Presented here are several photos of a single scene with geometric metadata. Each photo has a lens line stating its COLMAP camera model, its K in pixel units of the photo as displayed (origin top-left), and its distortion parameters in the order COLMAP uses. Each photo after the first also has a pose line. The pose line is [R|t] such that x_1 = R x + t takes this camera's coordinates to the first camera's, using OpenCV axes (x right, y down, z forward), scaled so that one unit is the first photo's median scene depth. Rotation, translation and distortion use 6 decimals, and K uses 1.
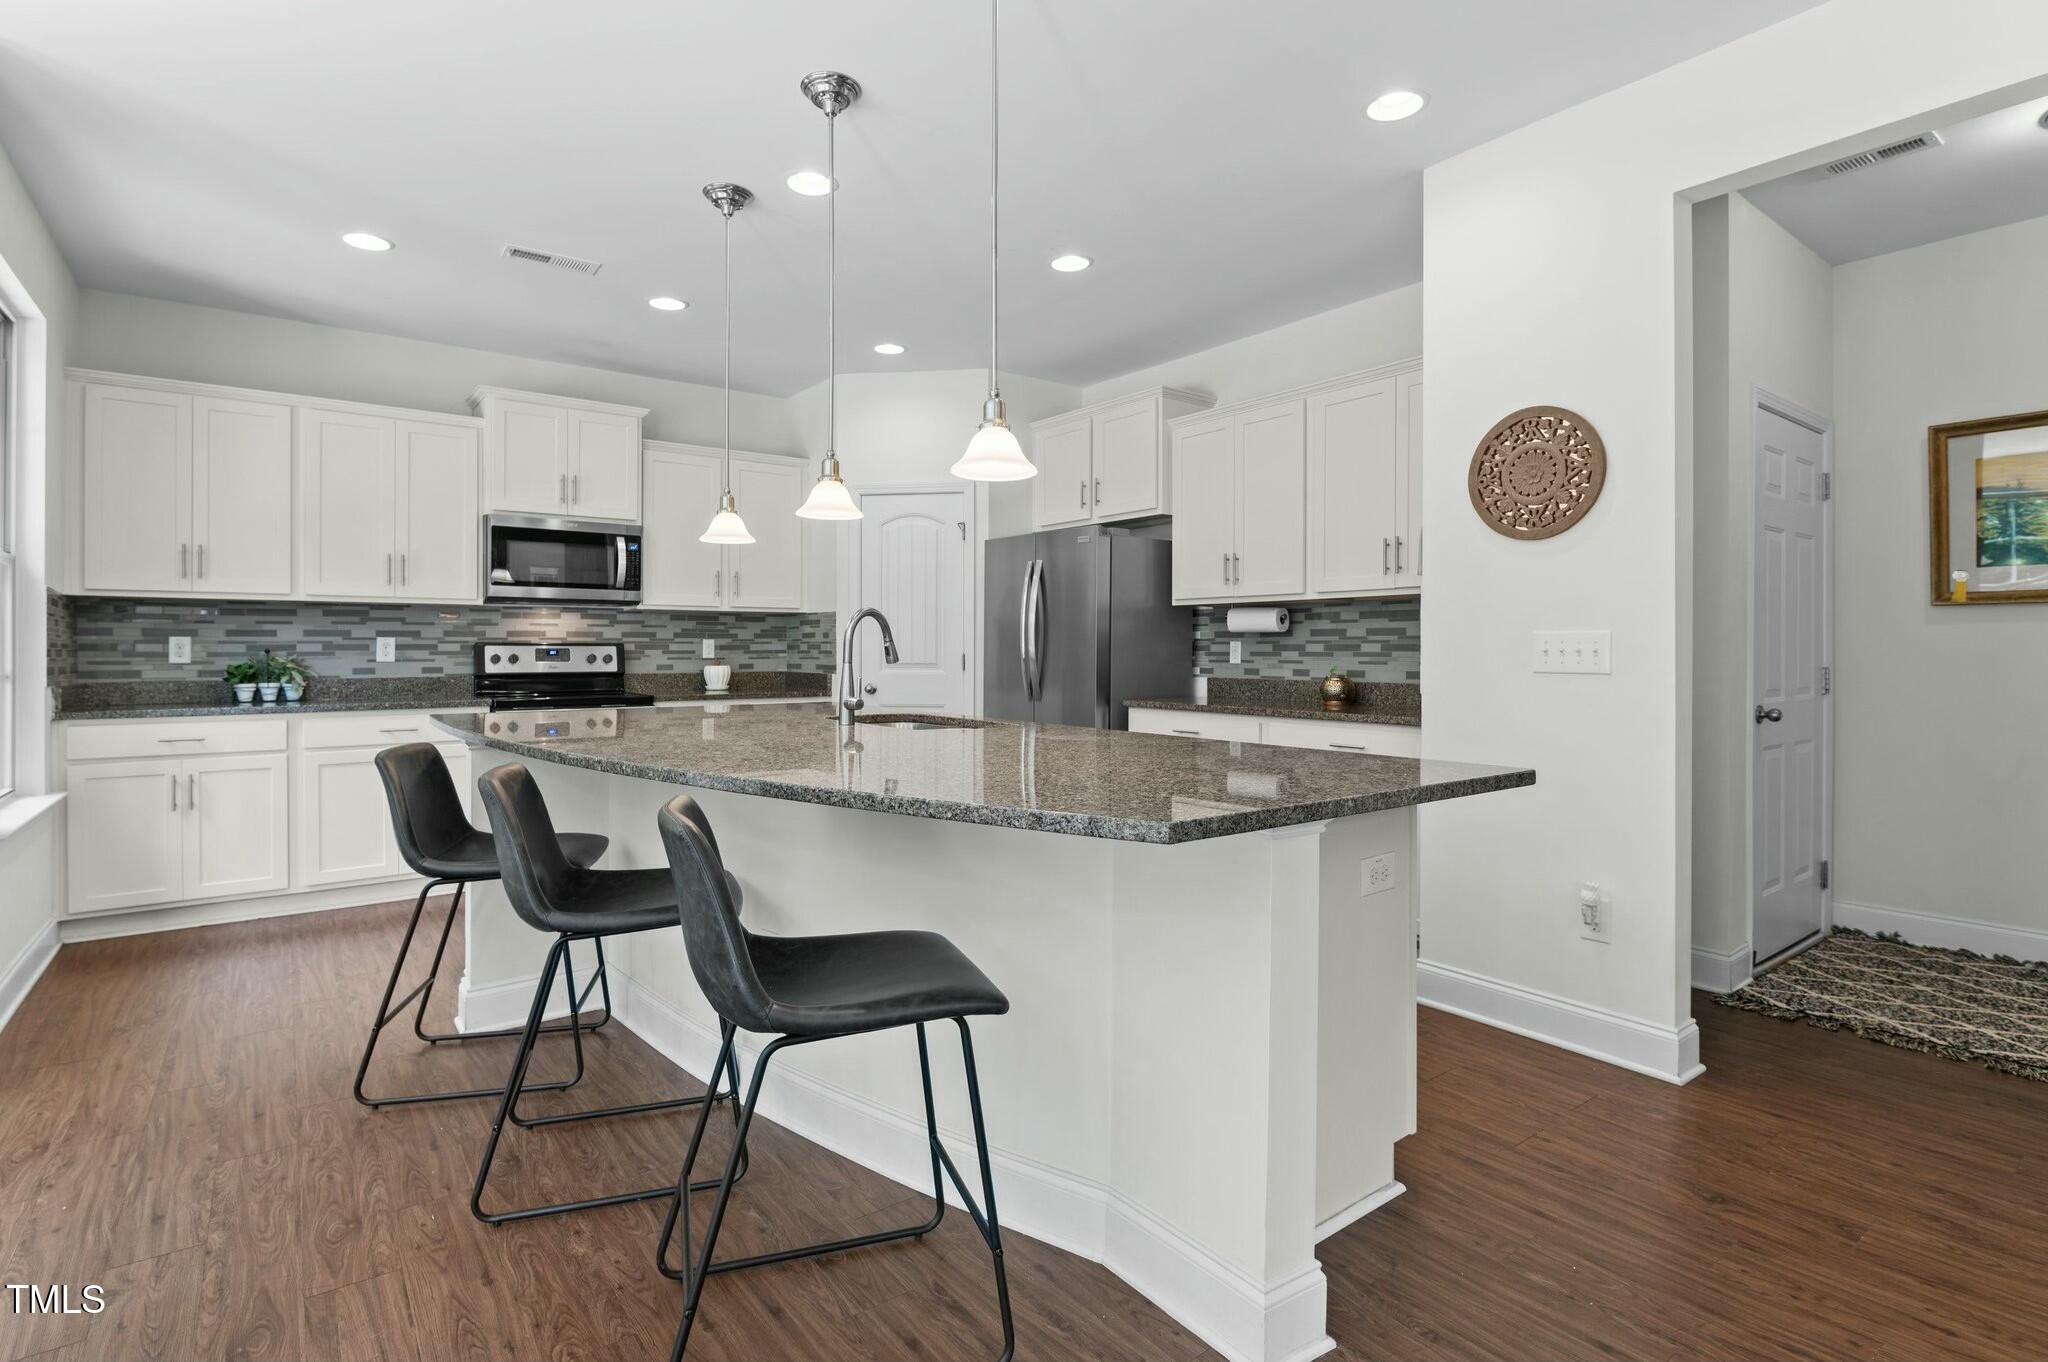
lens RADIAL K [[980.7, 0, 1004.2], [0, 980.7, 653.4], [0, 0, 1]] dist [0.015964, -0.016747]
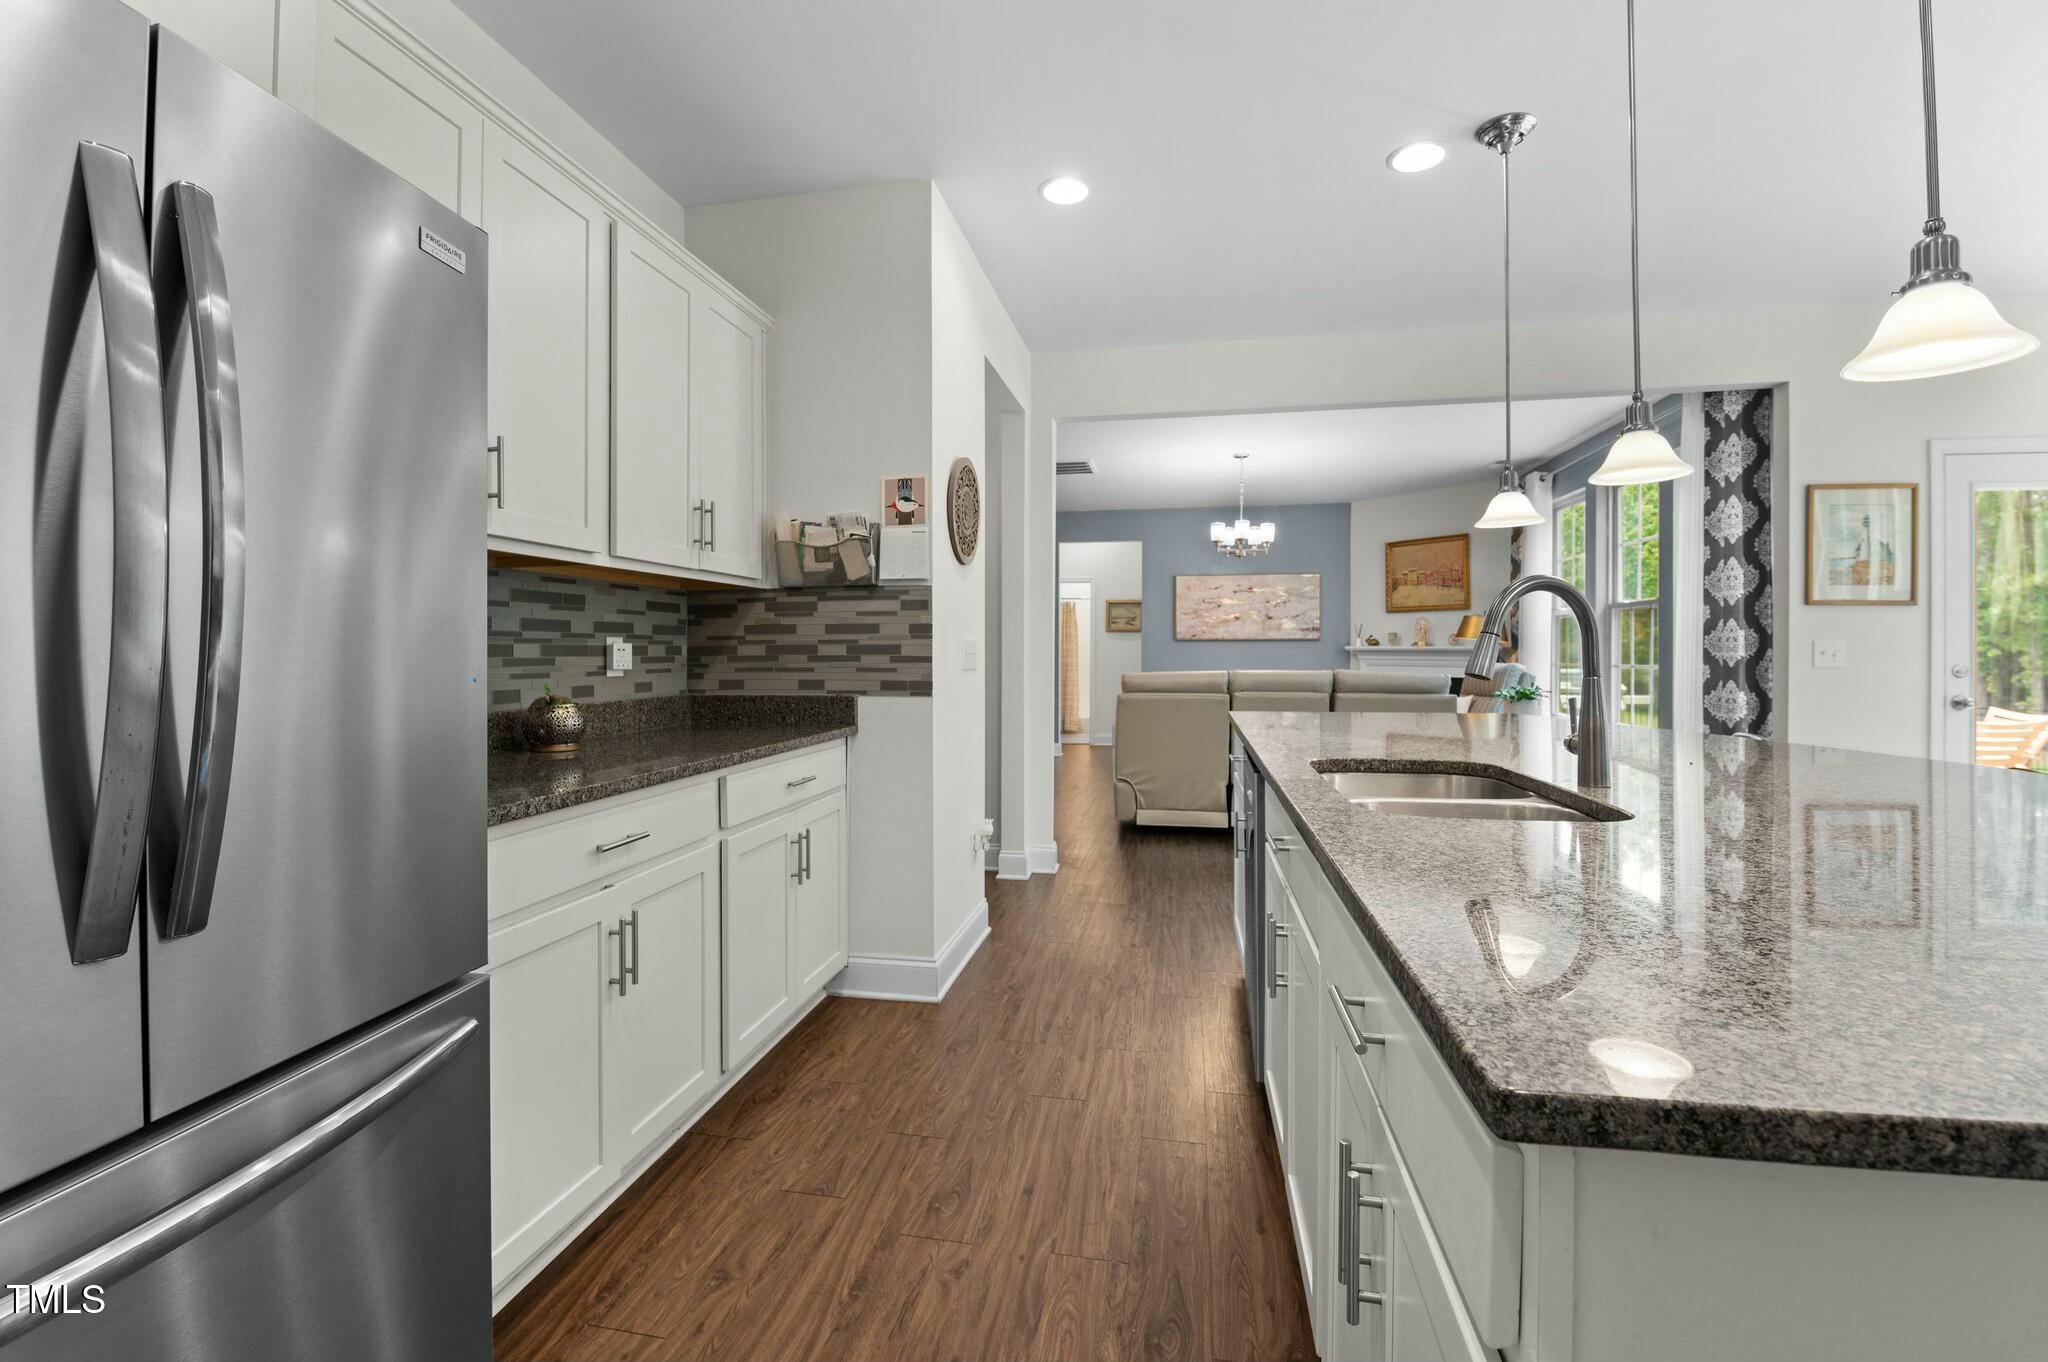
lens RADIAL K [[893.6, 0, 1011.2], [0, 893.6, 665.7], [0, 0, 1]] dist [0.001330, -0.009002]
pose [[-0.674074, -0.010704, 0.738586, -0.197721], [0.004276, 0.999822, 0.018392, -0.004749], [-0.738652, 0.015556, -0.673908, 1.003957]]
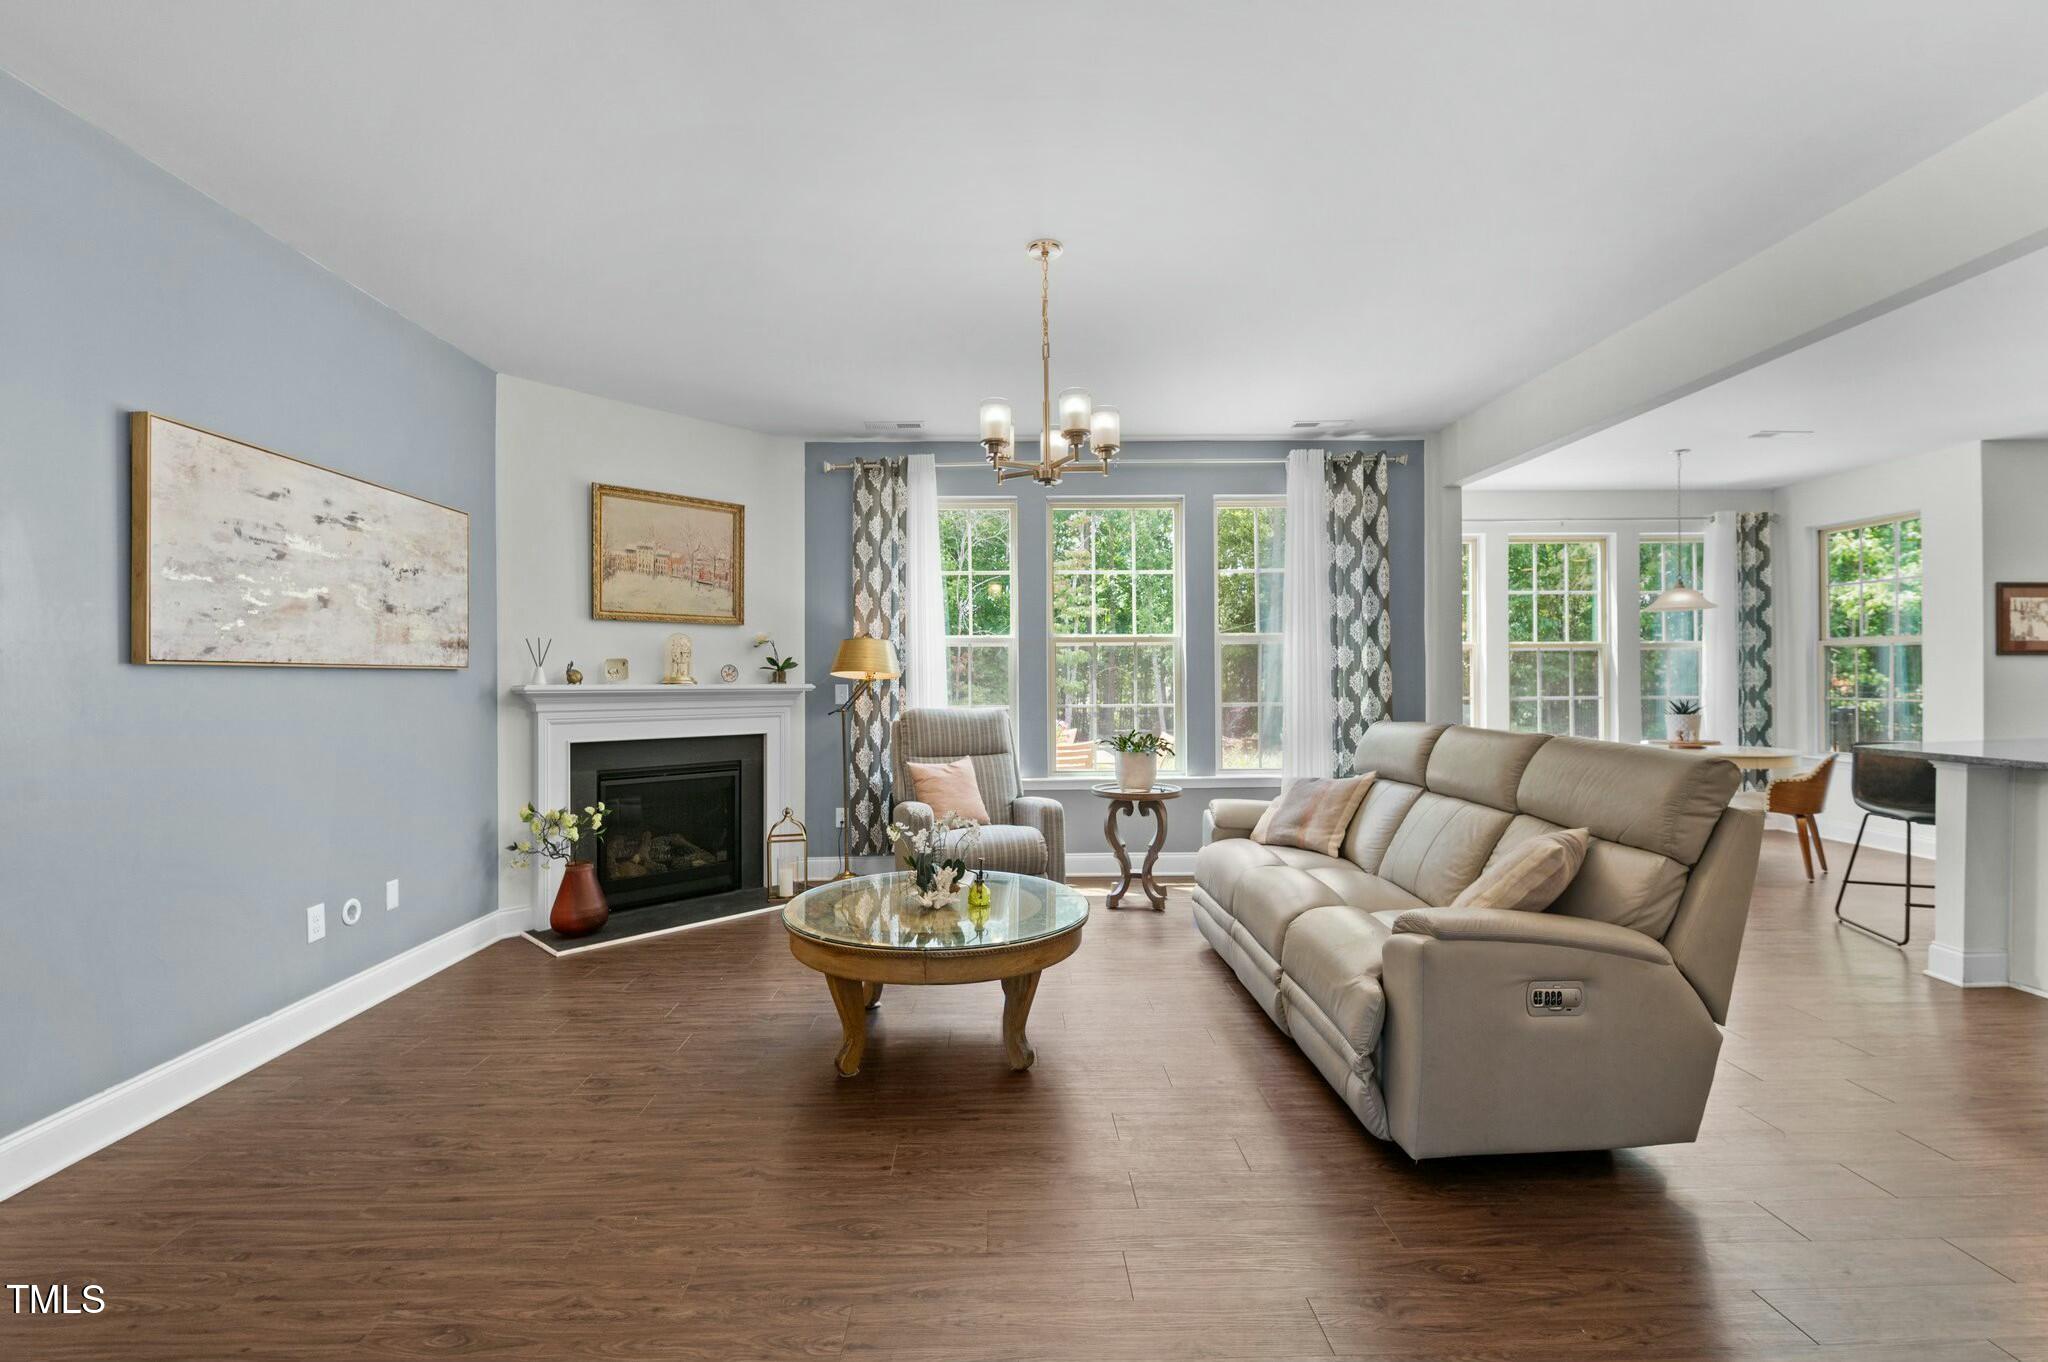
lens RADIAL K [[875.4, 0, 1014.1], [0, 875.4, 675.5], [0, 0, 1]] dist [0.016865, -0.011477]
pose [[-0.581097, -0.000420, -0.813834, 1.101945], [0.000129, 1.000000, -0.000608, -0.016028], [0.813835, -0.000458, -0.581097, 0.119588]]
